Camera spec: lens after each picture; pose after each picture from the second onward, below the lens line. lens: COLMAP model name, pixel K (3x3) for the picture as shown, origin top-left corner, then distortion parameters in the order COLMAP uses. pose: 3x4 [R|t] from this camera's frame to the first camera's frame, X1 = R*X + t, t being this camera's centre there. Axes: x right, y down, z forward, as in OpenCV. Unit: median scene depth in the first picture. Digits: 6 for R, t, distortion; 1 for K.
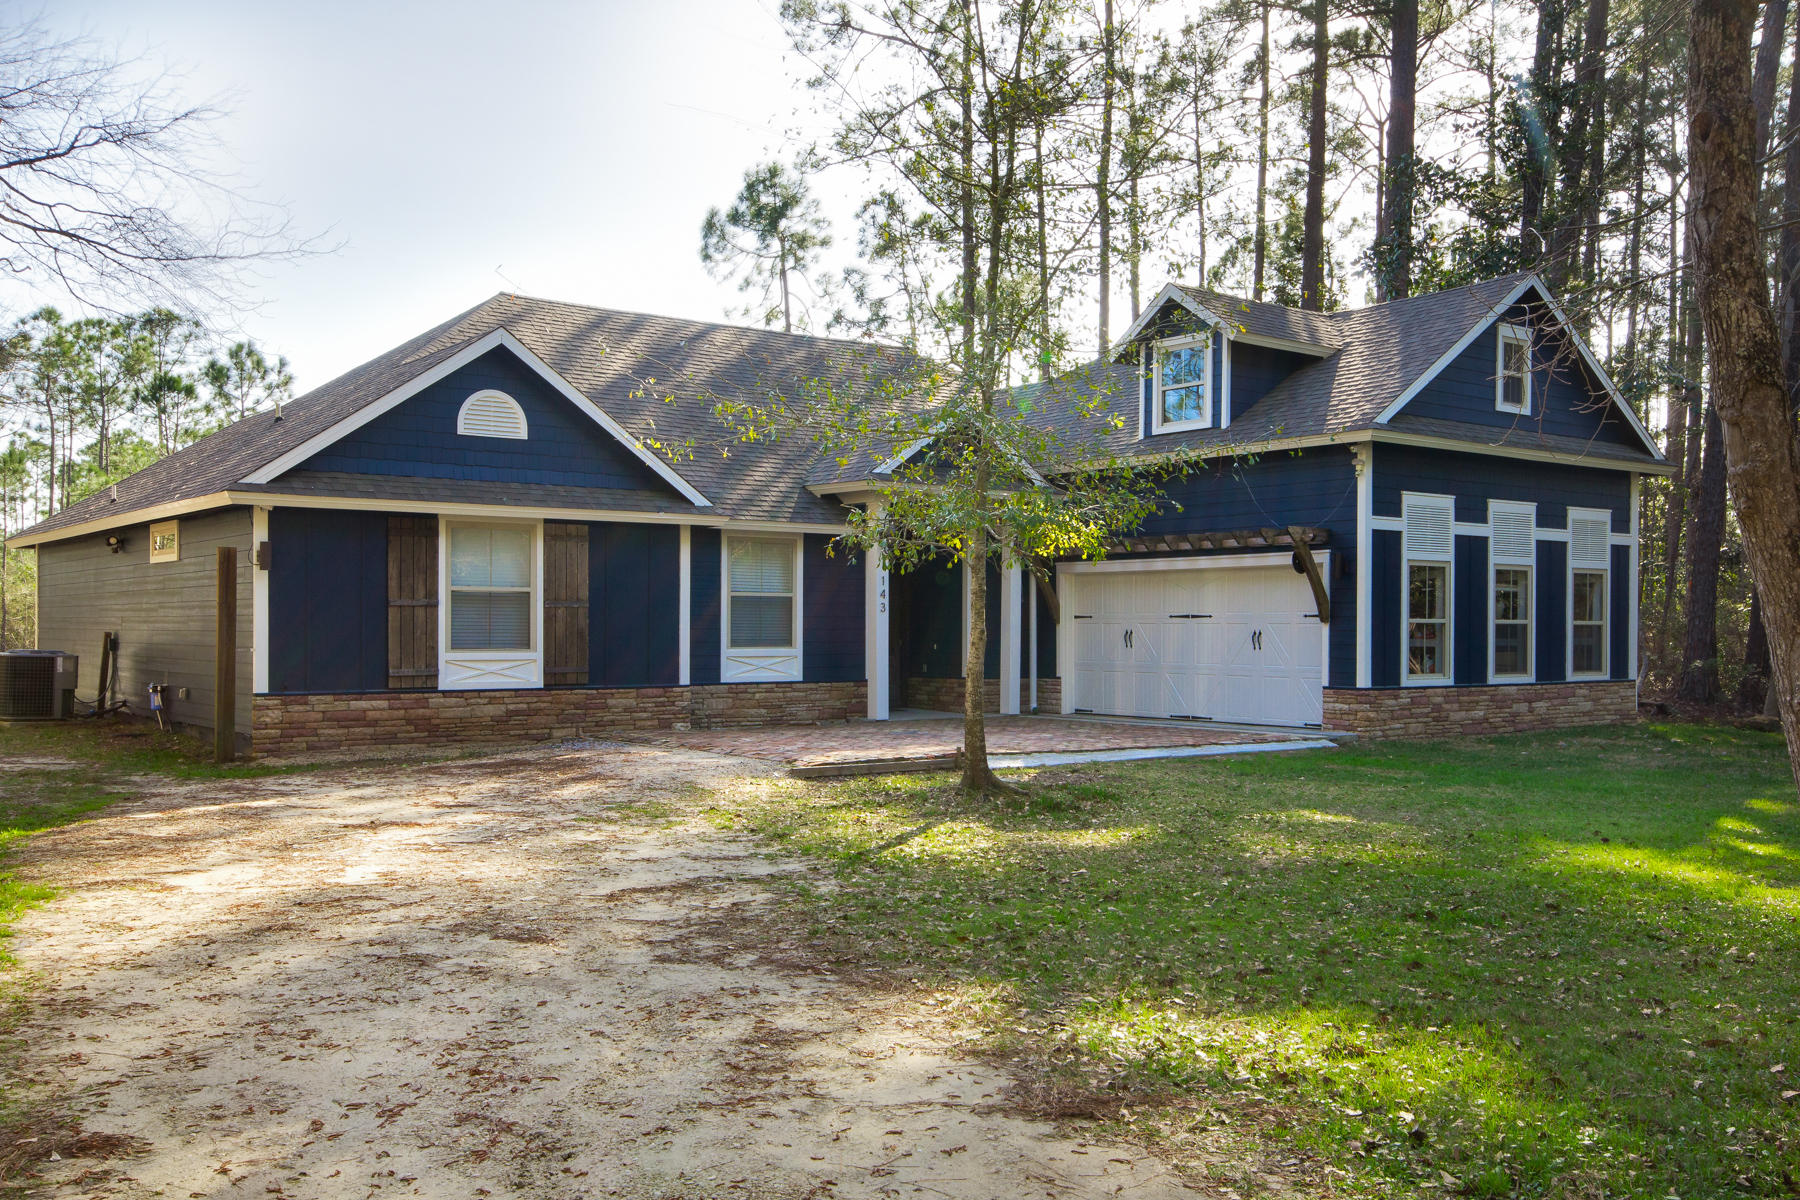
lens RADIAL K [[1362.1, 0, 952.4], [0, 1362.1, 606.6], [0, 0, 1]] dist [0.002673, 0.001655]
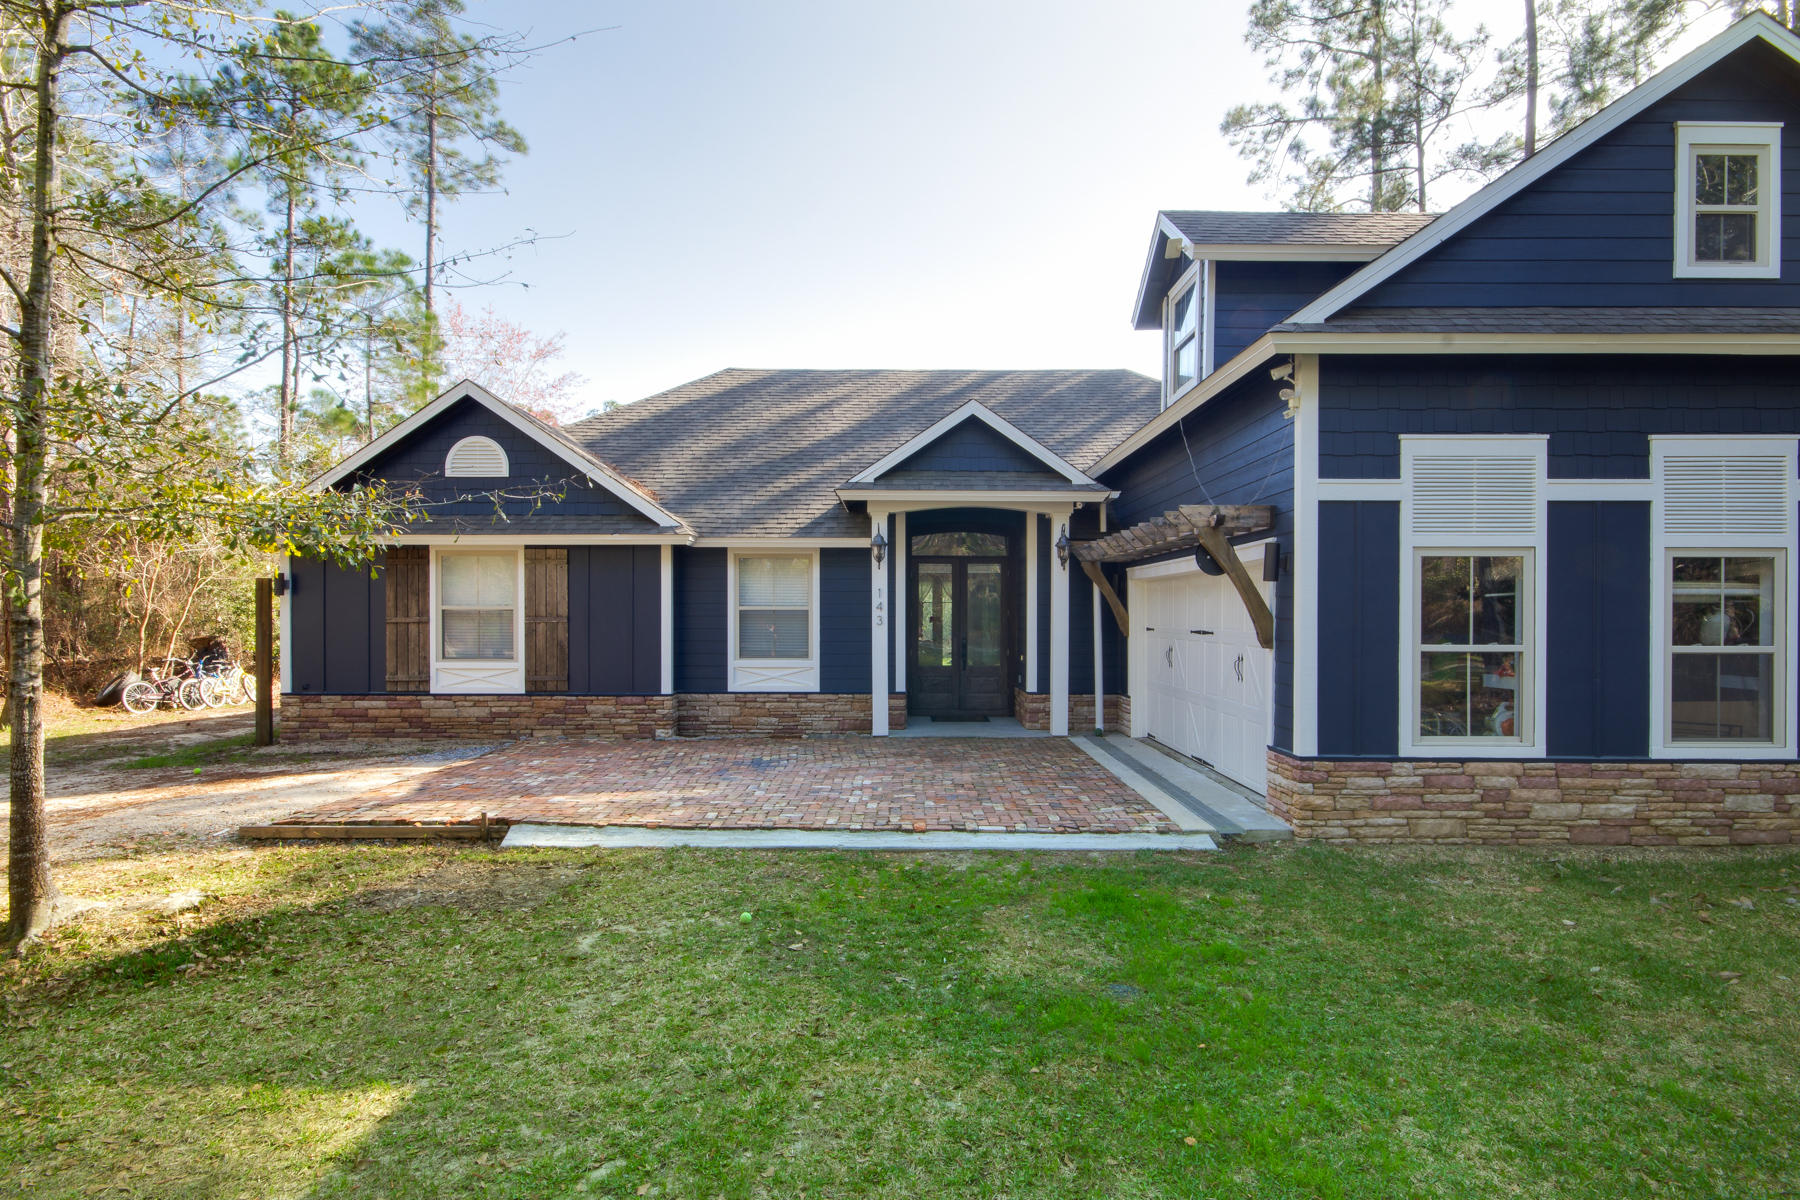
lens RADIAL K [[907.7, 0, 900.9], [0, 907.7, 613.5], [0, 0, 1]] dist [0.003496, 0.001121]
pose [[0.819293, -0.002627, -0.573368, 0.384093], [0.007388, 0.999955, 0.005975, -0.009400], [0.573327, -0.009132, 0.819276, 0.546714]]
